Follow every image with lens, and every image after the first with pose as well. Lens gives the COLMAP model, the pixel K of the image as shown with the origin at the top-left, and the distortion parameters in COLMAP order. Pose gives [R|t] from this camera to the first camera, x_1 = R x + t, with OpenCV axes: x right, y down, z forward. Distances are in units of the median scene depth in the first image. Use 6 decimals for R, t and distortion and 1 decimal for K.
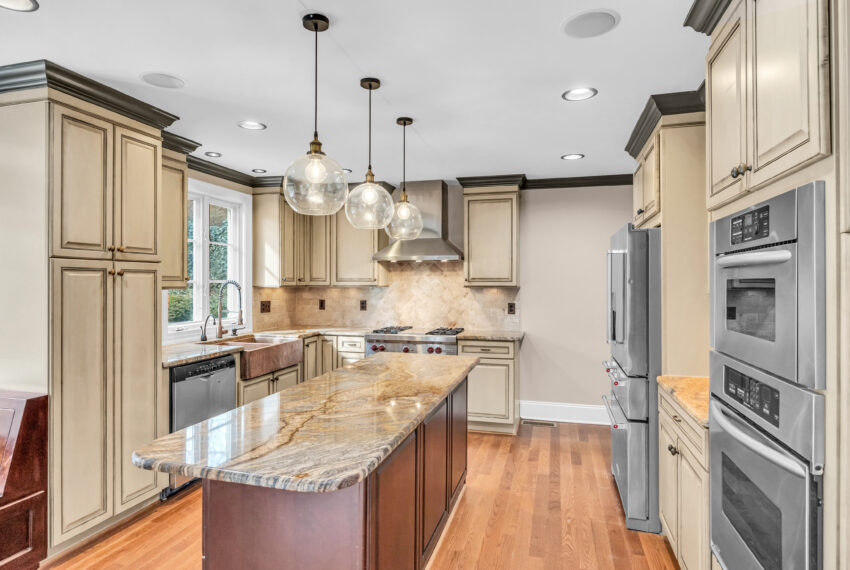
lens RADIAL K [[487.6, 0, 426.7], [0, 487.6, 281.7], [0, 0, 1]] dist [-0.002295, -0.000863]
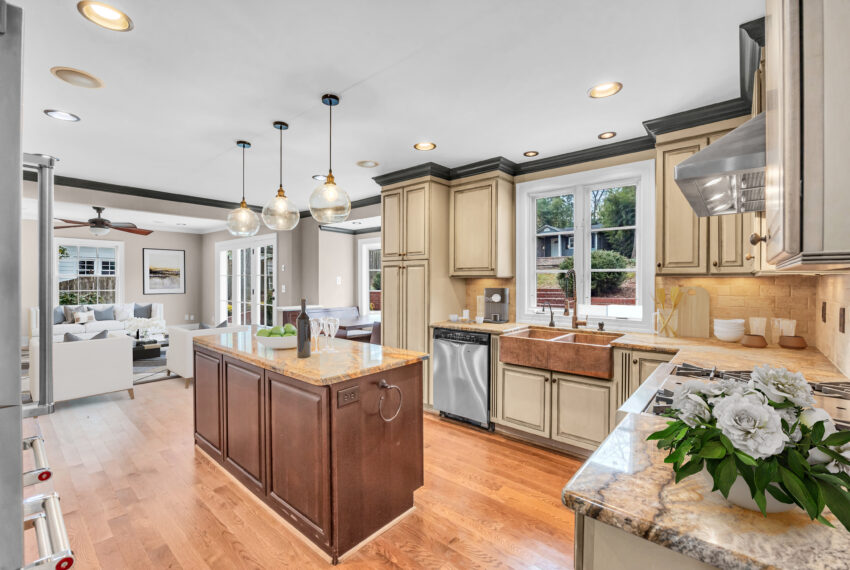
lens RADIAL K [[373.8, 0, 417.6], [0, 373.8, 280.8], [0, 0, 1]] dist [-0.013548, -0.000299]
pose [[-0.436805, -0.001743, -0.899554, 0.403083], [-0.001324, 0.999998, -0.001295, 0.023056], [0.899555, 0.000626, -0.436807, 1.091350]]
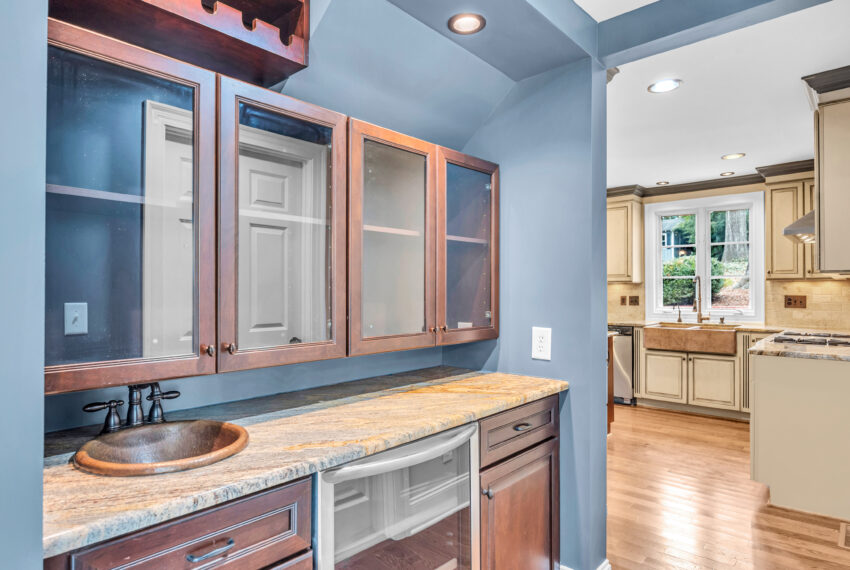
lens RADIAL K [[514.9, 0, 420.5], [0, 514.9, 284.4], [0, 0, 1]] dist [-0.005213, 0.002614]
pose [[-0.432363, -0.016235, -0.901553, 1.090514], [0.000064, 0.999837, -0.018035, 0.044880], [0.901699, -0.007856, -0.432292, 0.969860]]
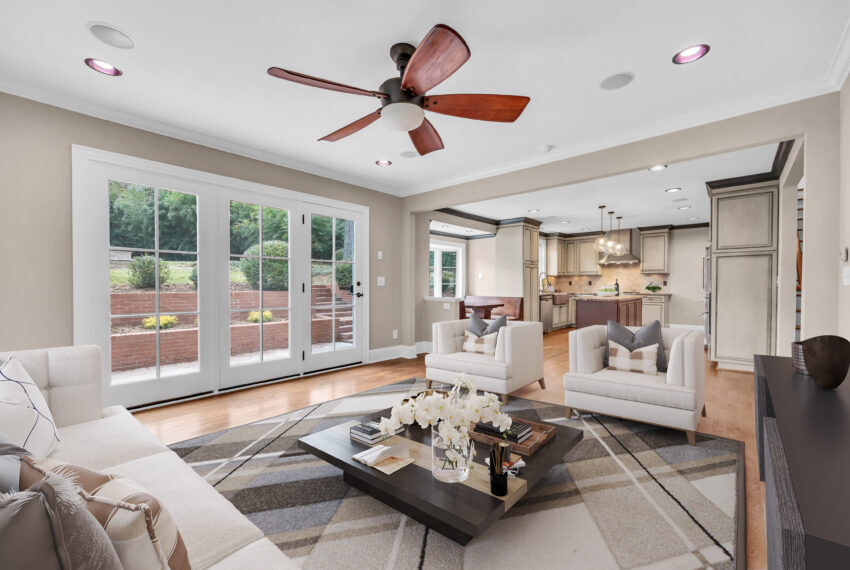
lens RADIAL K [[355.6, 0, 424.4], [0, 355.6, 292.2], [0, 0, 1]] dist [0.002094, 0.000089]
pose [[0.894182, 0.004223, -0.447684, -0.102251], [0.004948, 0.999801, 0.019314, 0.072569], [0.447677, -0.019486, 0.893983, -1.185041]]
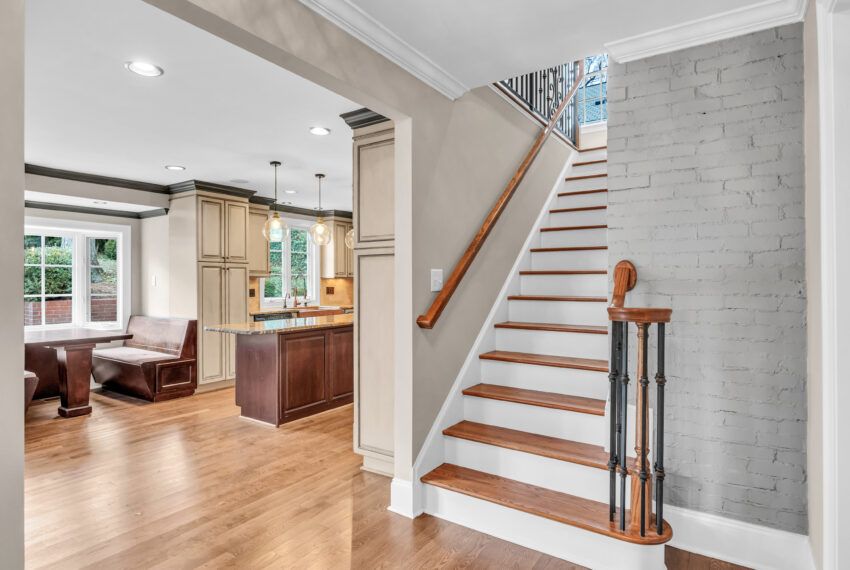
lens RADIAL K [[477.9, 0, 421.9], [0, 477.9, 282.6], [0, 0, 1]] dist [0.000382, -0.000022]
pose [[0.946210, -0.005887, -0.323499, 0.576737], [0.006620, 0.999977, 0.001165, 0.031852], [0.323484, -0.003243, 0.946228, -0.483049]]
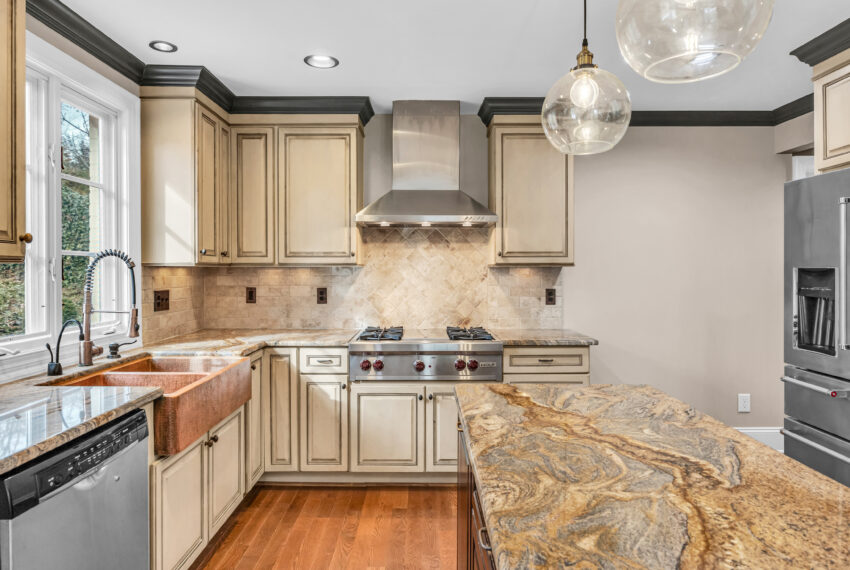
lens RADIAL K [[514.9, 0, 416.6], [0, 514.9, 273.0], [0, 0, 1]] dist [-0.005213, 0.002614]
pose [[0.967412, -0.004704, 0.253165, -0.241429], [0.002943, 0.999969, 0.007336, 0.019444], [-0.253191, -0.006351, 0.967395, 0.423523]]
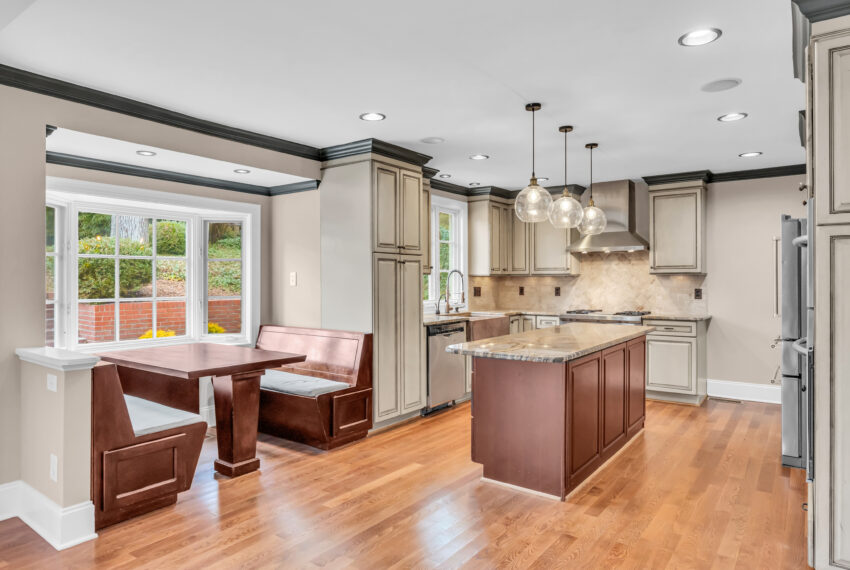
lens RADIAL K [[531.5, 0, 425.9], [0, 531.5, 281.8], [0, 0, 1]] dist [-0.009614, 0.002440]
pose [[0.935010, -0.003650, -0.354602, 0.032968], [0.004851, 0.999985, 0.002497, 0.027906], [0.354588, -0.004054, 0.935014, -0.385198]]
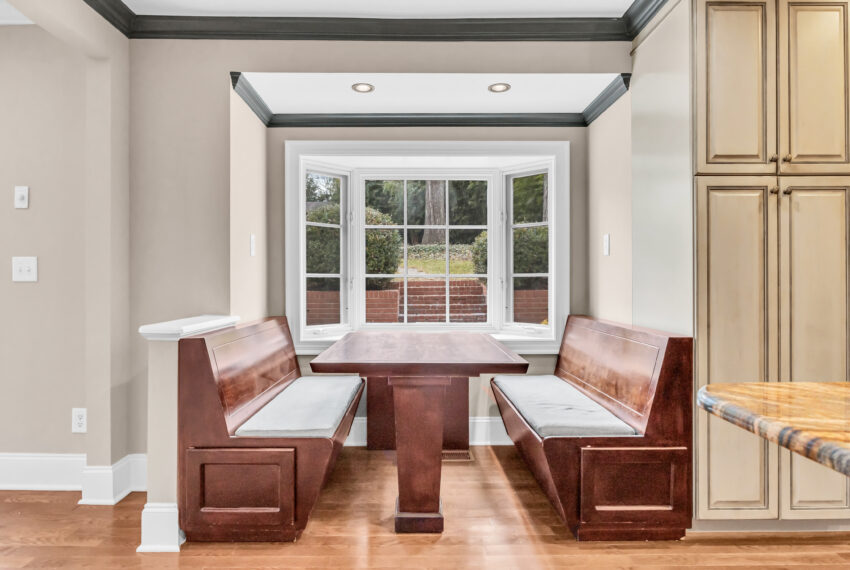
lens RADIAL K [[531.5, 0, 412.2], [0, 531.5, 281.1], [0, 0, 1]] dist [-0.009614, 0.002440]
pose [[0.271250, -0.002985, -0.962504, -0.011419], [0.004141, 0.999990, -0.001934, 0.076682], [0.962500, -0.003461, 0.271260, 0.158893]]
